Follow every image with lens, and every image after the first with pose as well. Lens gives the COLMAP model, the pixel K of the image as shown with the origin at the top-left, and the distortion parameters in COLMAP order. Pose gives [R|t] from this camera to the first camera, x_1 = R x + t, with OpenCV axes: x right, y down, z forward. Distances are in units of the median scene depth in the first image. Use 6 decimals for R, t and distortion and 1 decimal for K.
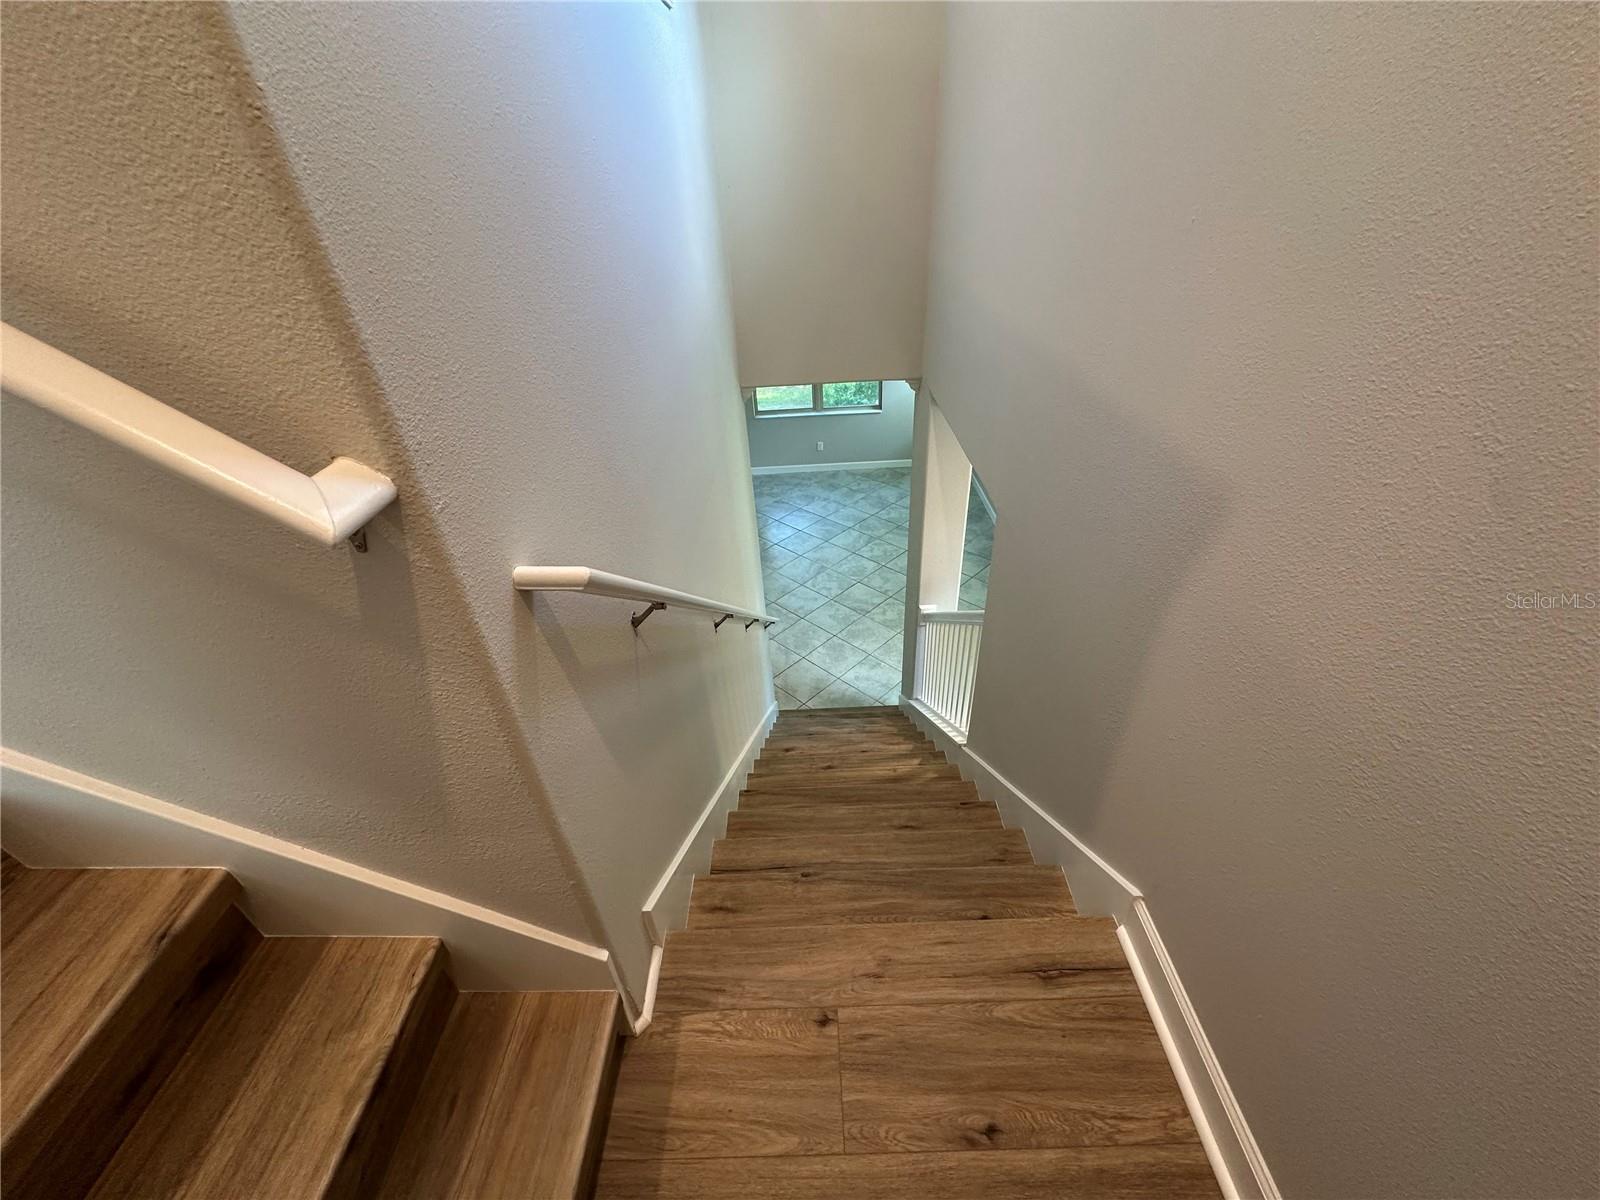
lens RADIAL K [[640.4, 0, 798.2], [0, 640.4, 600.2], [0, 0, 1]] dist [-0.004163, 0.000714]
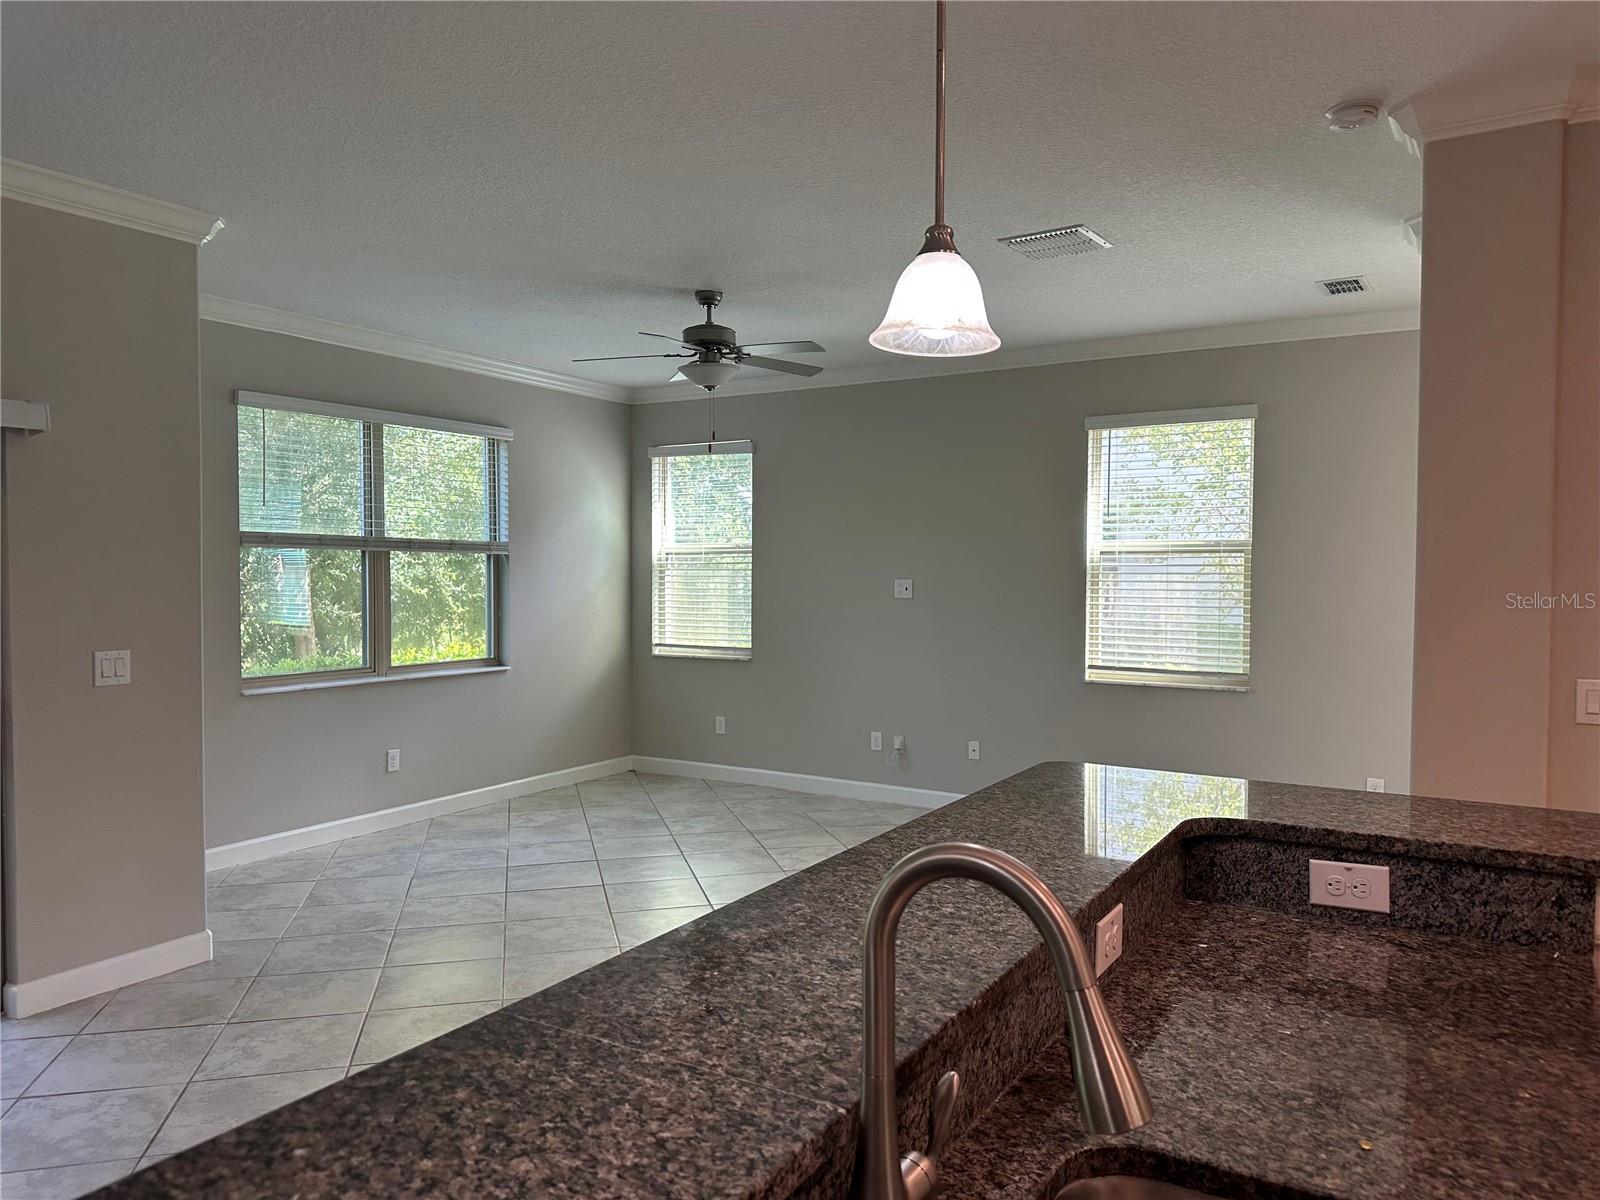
lens RADIAL K [[1118.0, 0, 805.1], [0, 1118.0, 603.4], [0, 0, 1]] dist [0.118356, -0.203250]
pose [[0.517811, 0.028757, 0.855012, -0.459317], [0.458760, 0.834248, -0.305892, 0.009734], [-0.722088, 0.550639, 0.418790, 0.497649]]
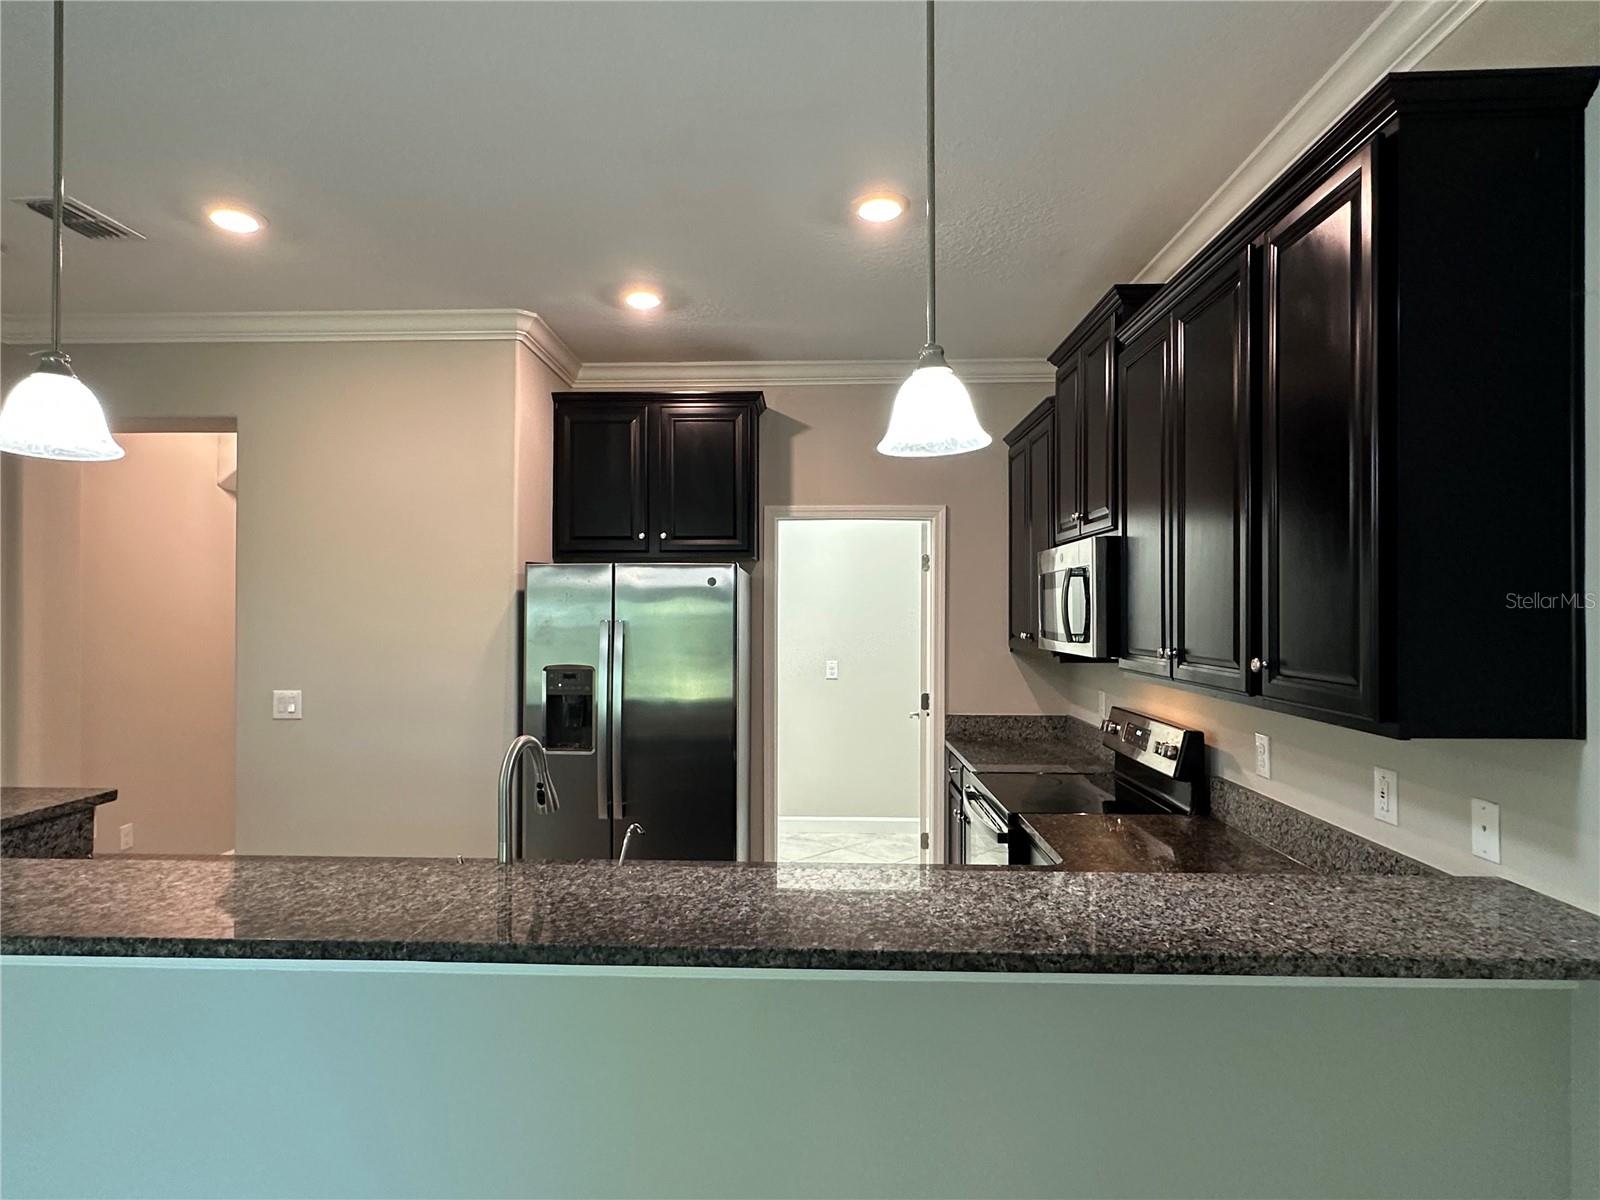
lens RADIAL K [[883.7, 0, 800.0], [0, 883.7, 600.0], [0, 0, 1]] dist [-0.001948, 0.000144]
pose [[-0.998136, 0.054583, 0.027306, -0.438538], [0.060541, 0.828809, 0.556247, -0.135250], [0.007730, 0.556863, -0.830568, 0.697447]]
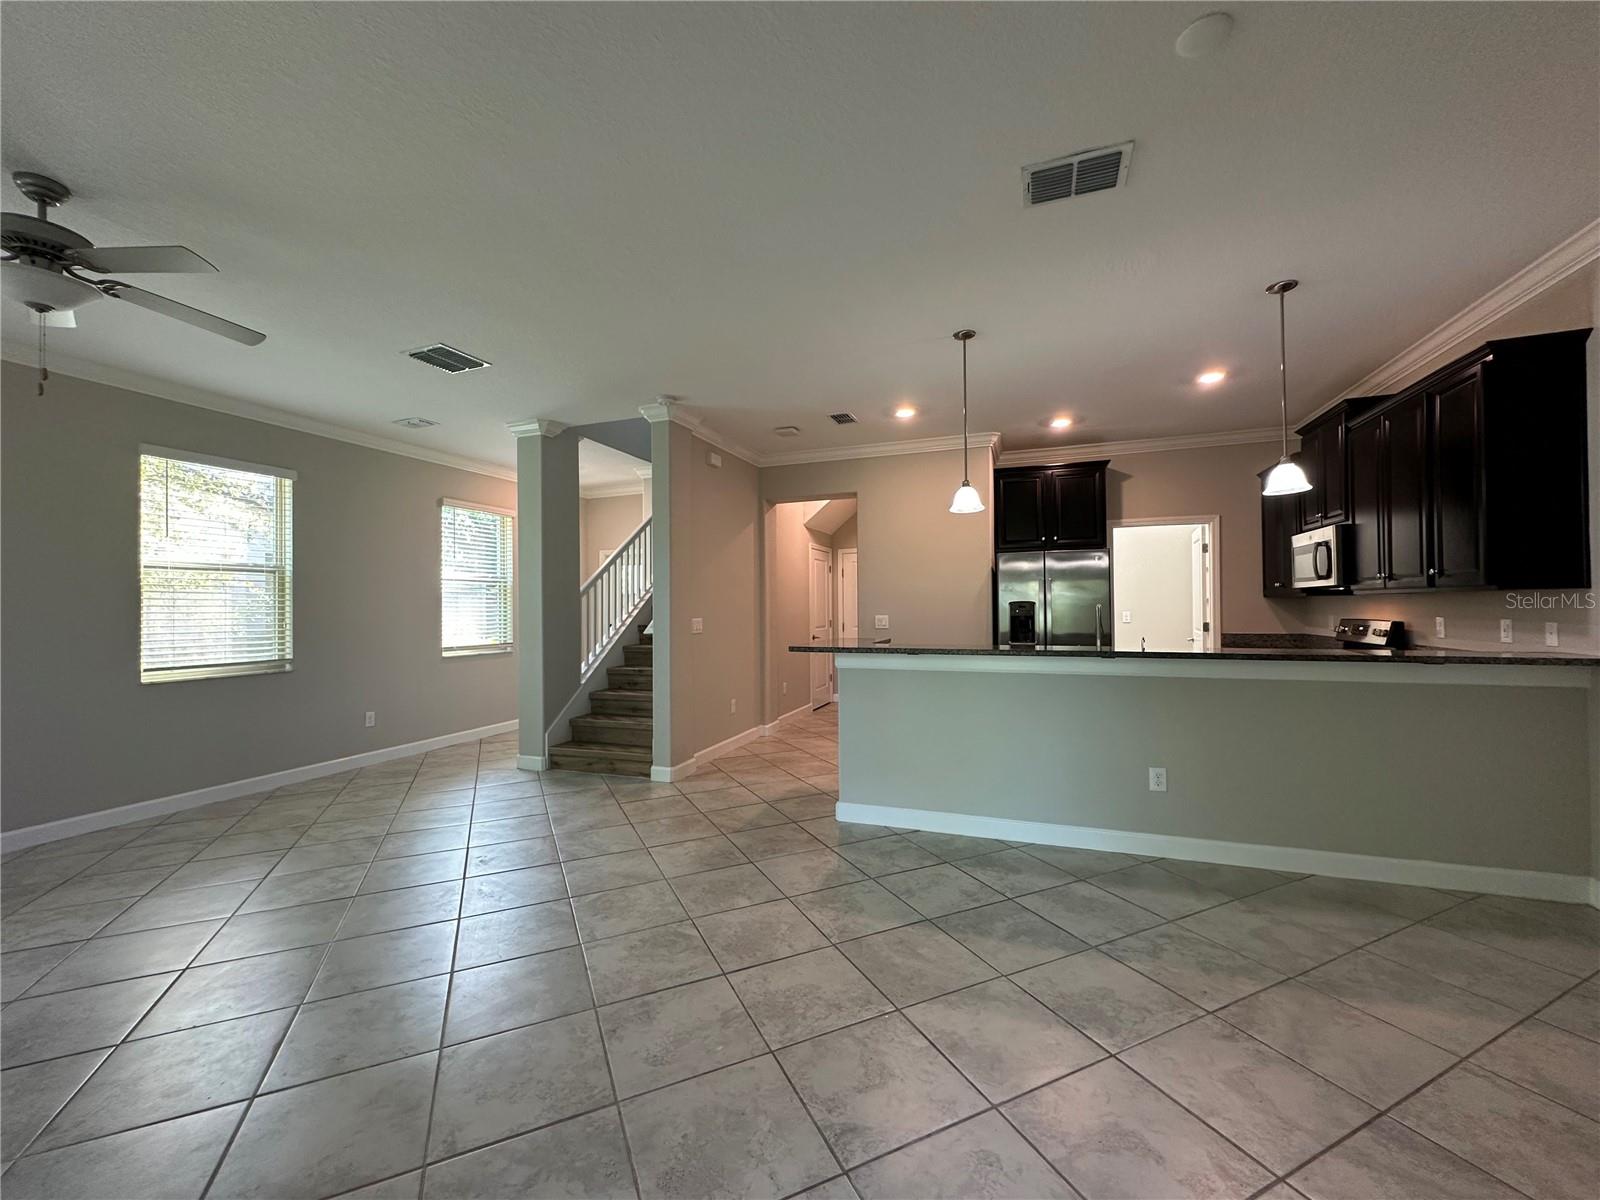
lens RADIAL K [[640.4, 0, 798.2], [0, 640.4, 600.2], [0, 0, 1]] dist [-0.004163, 0.000714]
pose [[-0.935508, 0.066865, 0.346921, -0.331206], [0.247121, 0.825601, 0.507261, -0.255050], [-0.252500, 0.560279, -0.788880, 0.912668]]
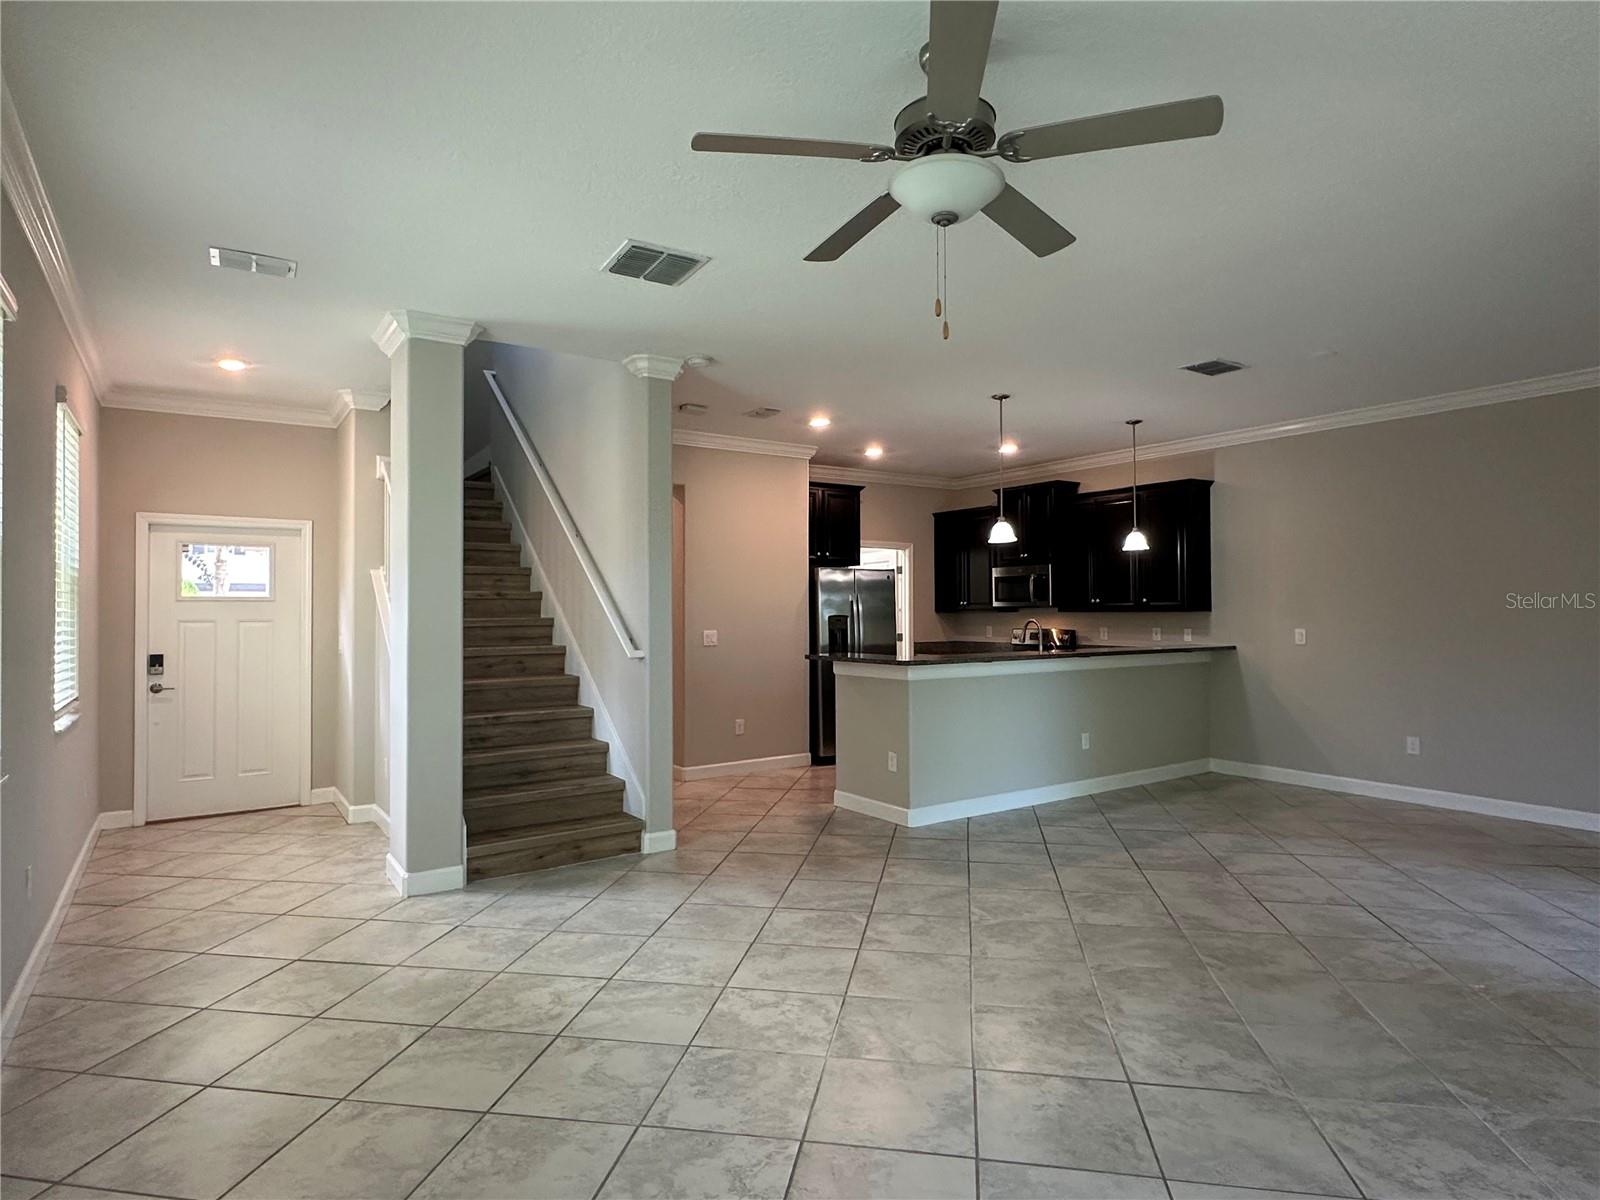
lens RADIAL K [[883.7, 0, 800.0], [0, 883.7, 600.0], [0, 0, 1]] dist [-0.001948, 0.000144]
pose [[-0.824207, 0.051229, -0.563967, 0.210410], [-0.278464, 0.830510, 0.482401, -0.315327], [0.493093, 0.554643, -0.670247, 0.935844]]
